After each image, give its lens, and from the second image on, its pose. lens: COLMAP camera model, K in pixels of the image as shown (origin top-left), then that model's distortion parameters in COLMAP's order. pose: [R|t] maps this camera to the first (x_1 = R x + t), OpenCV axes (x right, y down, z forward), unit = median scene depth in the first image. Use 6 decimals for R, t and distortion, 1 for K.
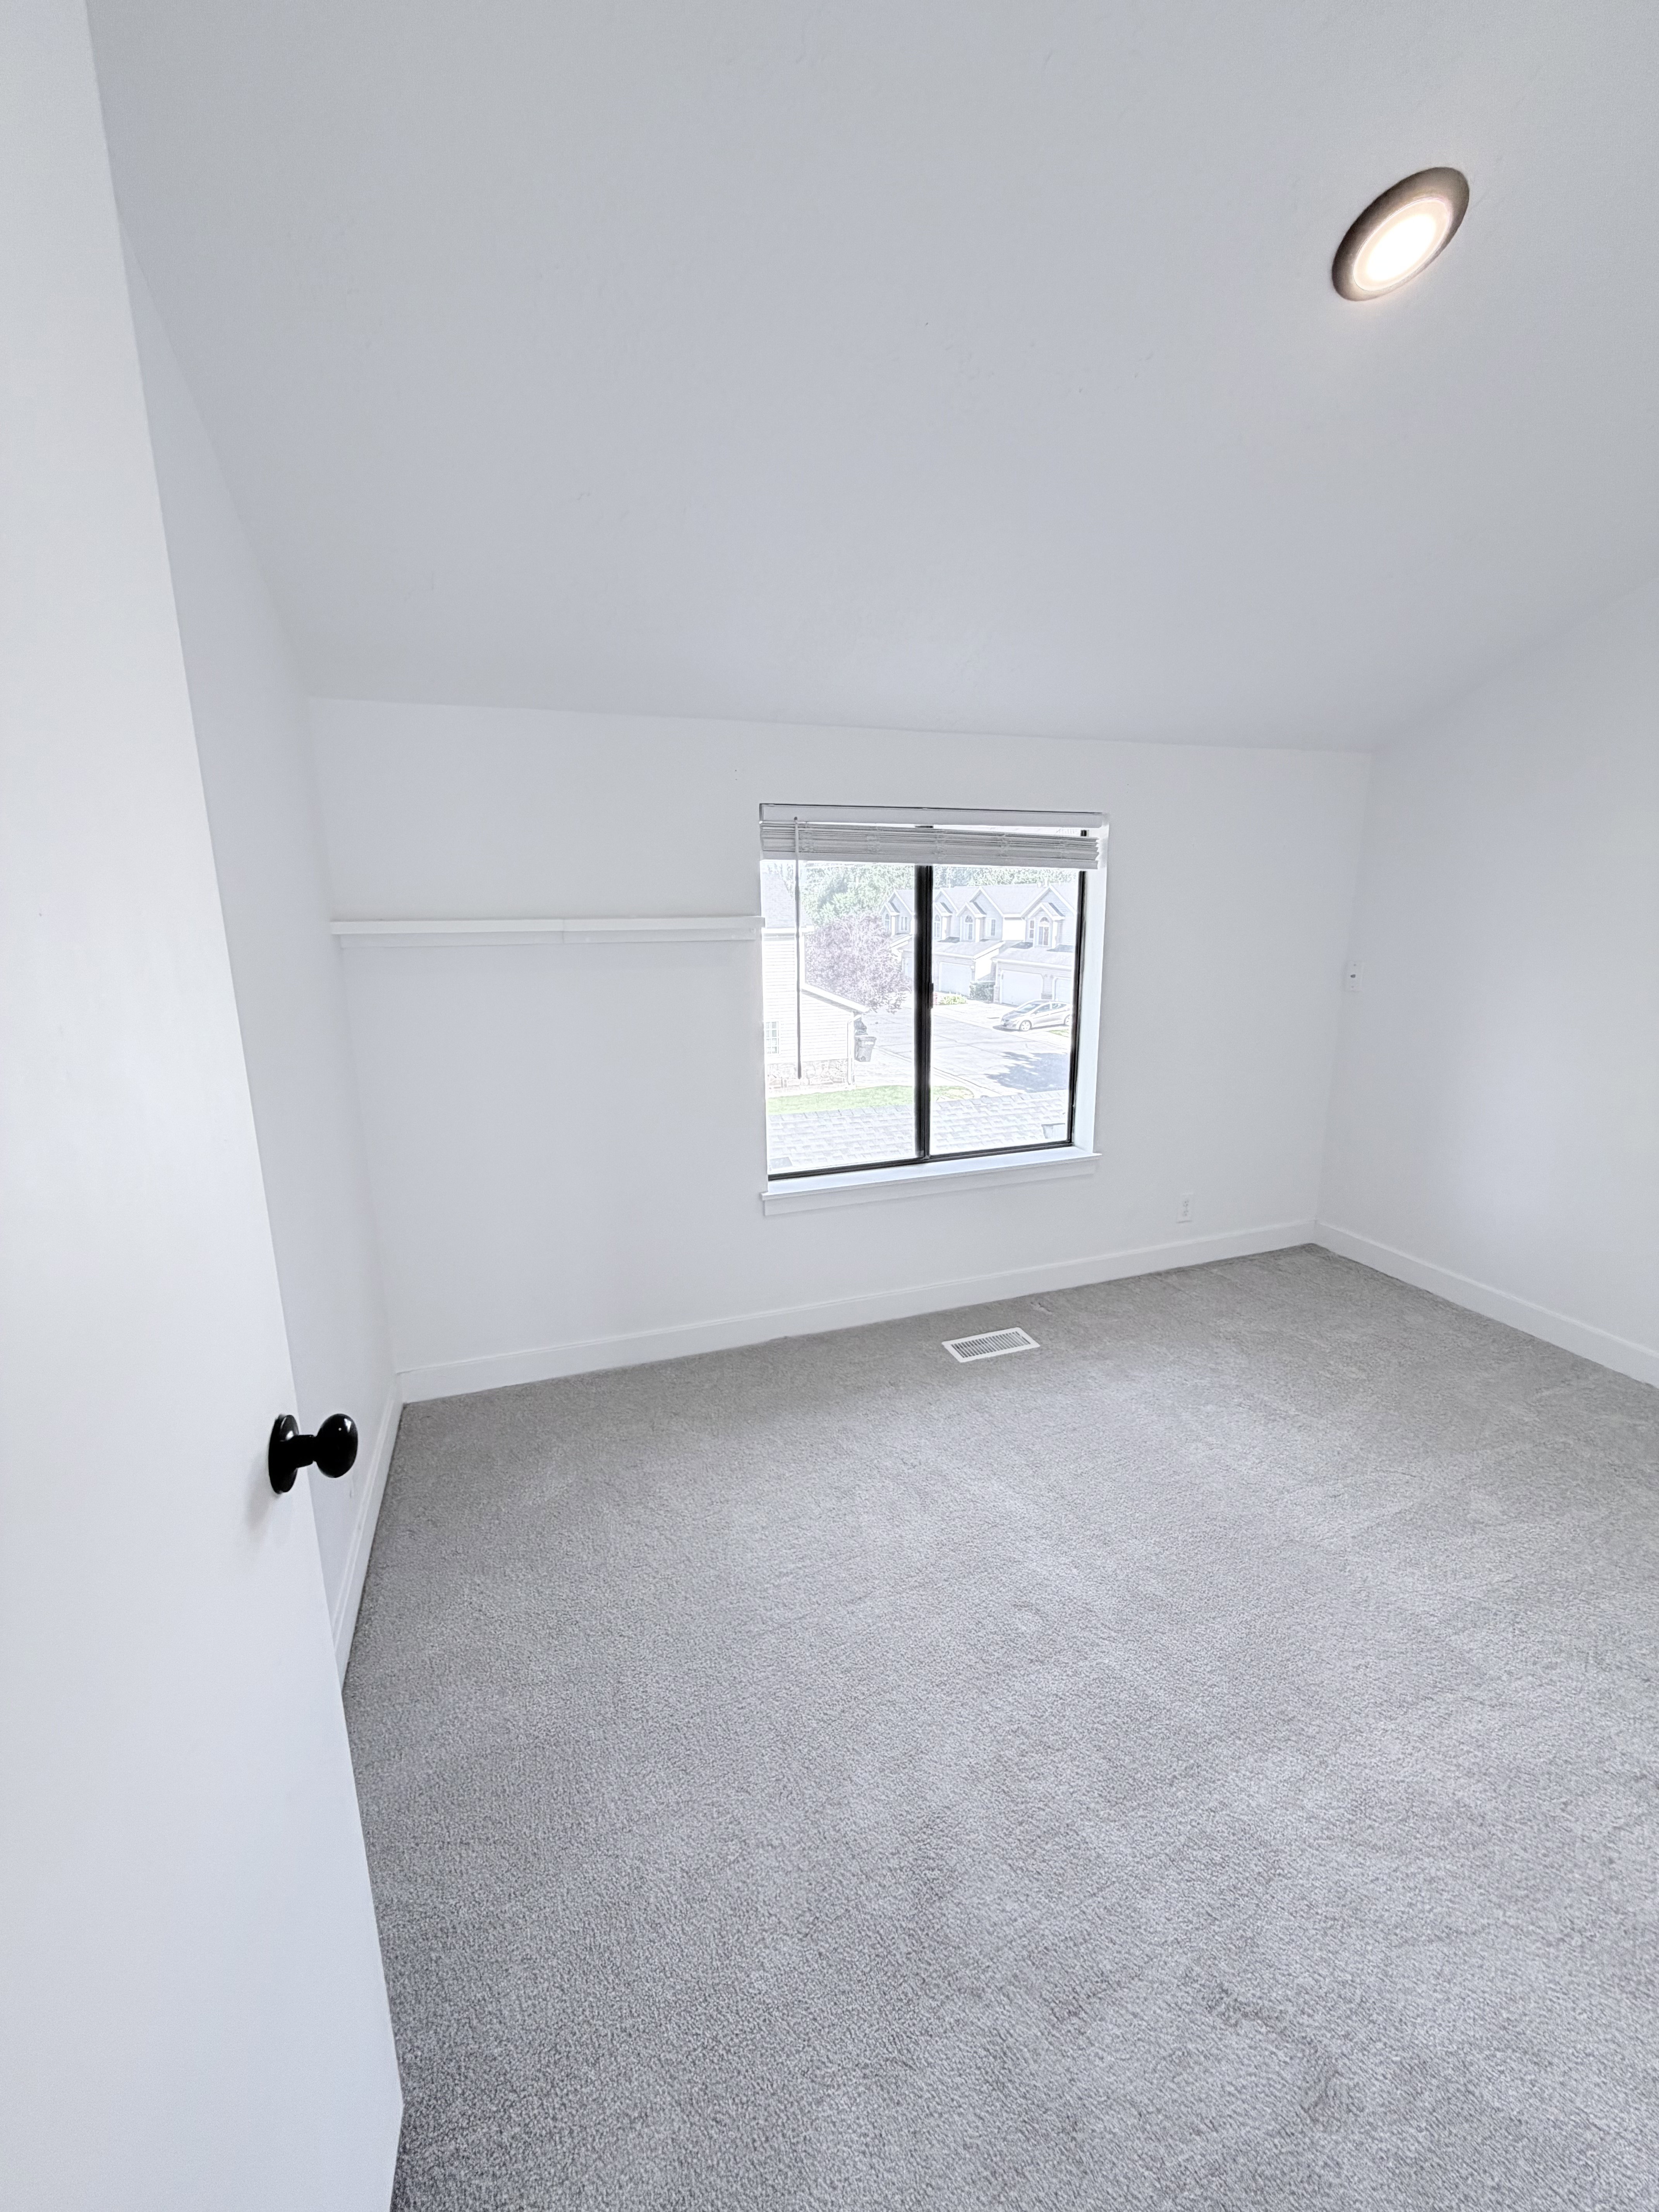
lens RADIAL K [[879.8, 0, 831.1], [0, 879.8, 1094.5], [0, 0, 1]] dist [0.001397, 0.000180]
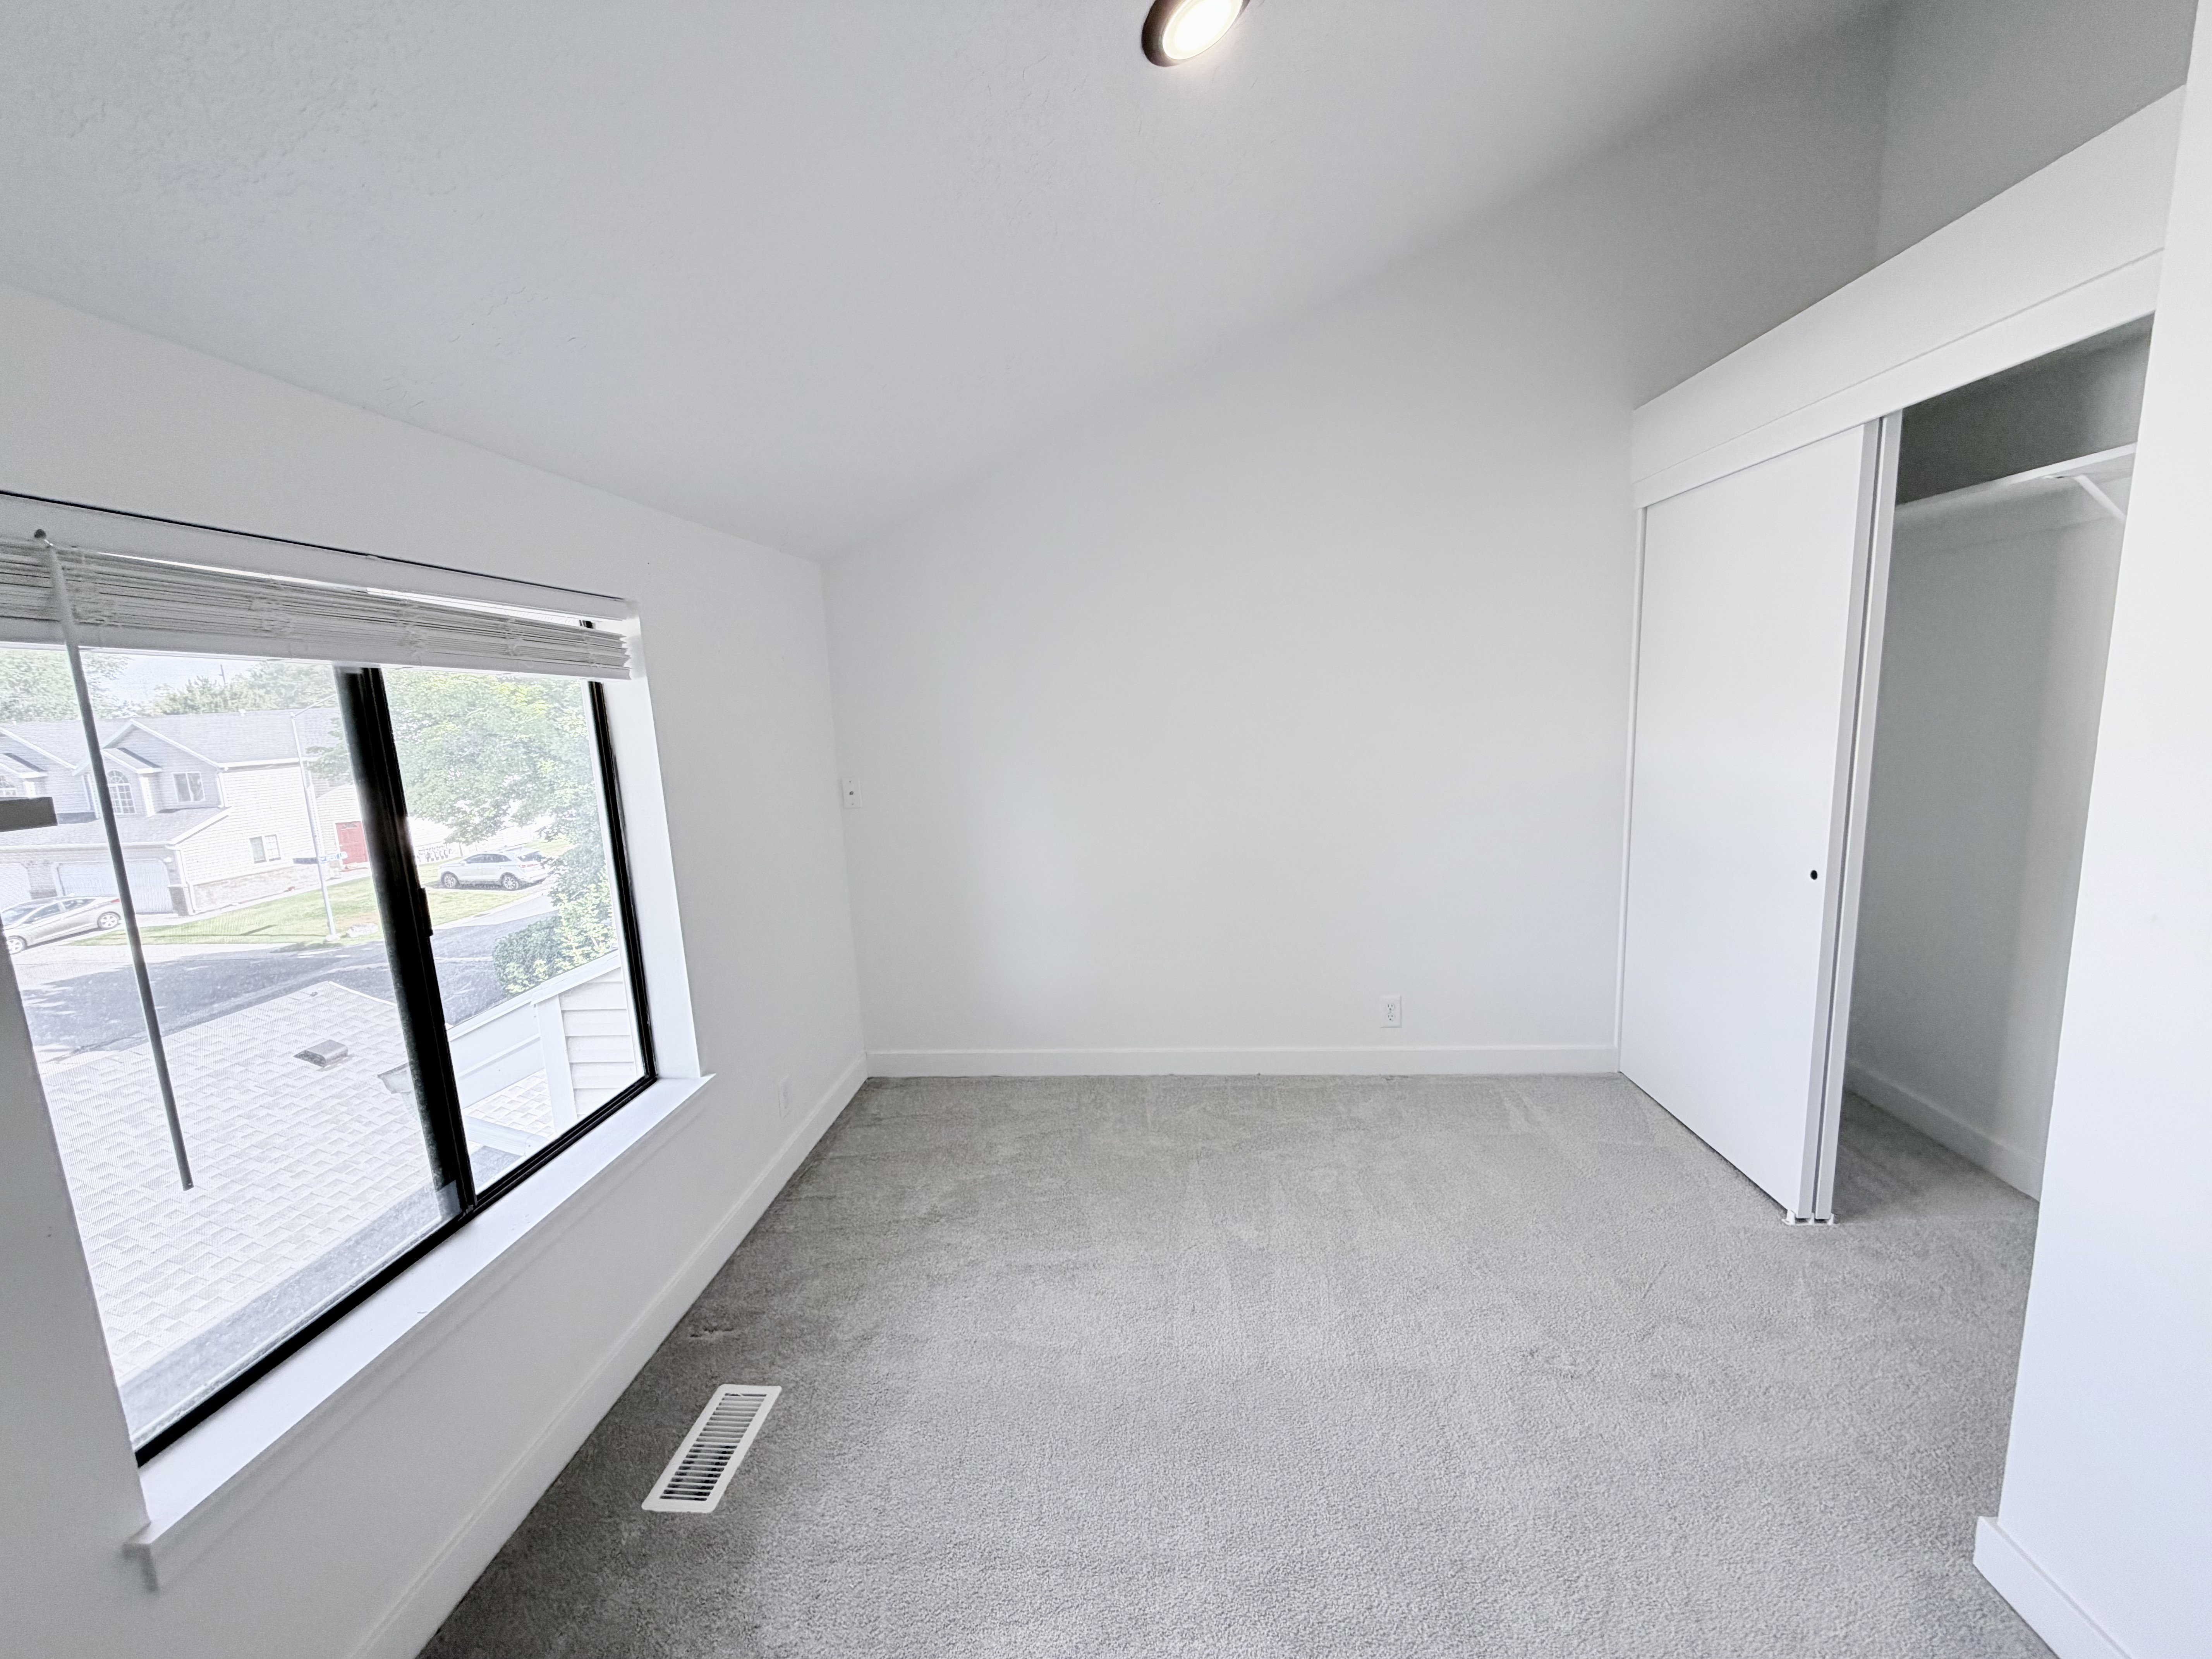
lens RADIAL K [[879.8, 0, 1099.6], [0, 879.8, 826.4], [0, 0, 1]] dist [0.001397, 0.000180]
pose [[0.413231, -0.140702, 0.899691, -0.185149], [0.234739, 0.971060, 0.044047, -0.088267], [-0.879851, 0.192991, 0.434300, 0.400117]]
